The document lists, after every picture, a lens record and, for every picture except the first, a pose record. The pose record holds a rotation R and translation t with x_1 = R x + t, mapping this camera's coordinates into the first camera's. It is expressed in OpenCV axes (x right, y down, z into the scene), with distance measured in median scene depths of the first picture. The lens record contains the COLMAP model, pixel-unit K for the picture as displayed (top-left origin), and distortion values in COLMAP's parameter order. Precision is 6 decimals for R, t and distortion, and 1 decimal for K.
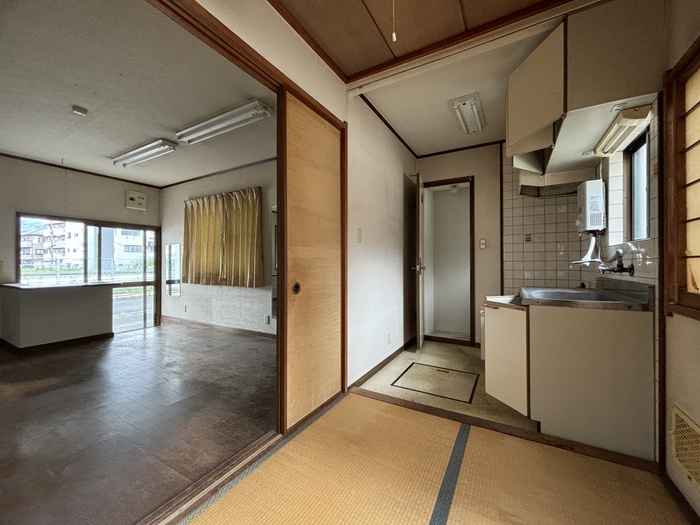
lens RADIAL K [[283.9, 0, 348.0], [0, 283.9, 260.3], [0, 0, 1]] dist [0.001712, 0.000700]
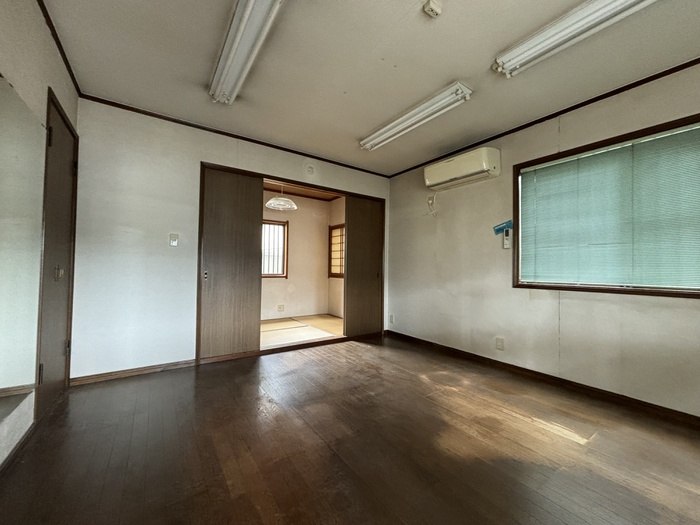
lens RADIAL K [[281.3, 0, 350.0], [0, 281.3, 262.5], [0, 0, 1]] dist [-0.000389, 0.000053]
pose [[-0.906809, 0.002137, 0.421537, -0.619118], [-0.013600, 0.999318, -0.034321, 0.015553], [-0.421323, -0.036856, -0.906162, 0.950042]]
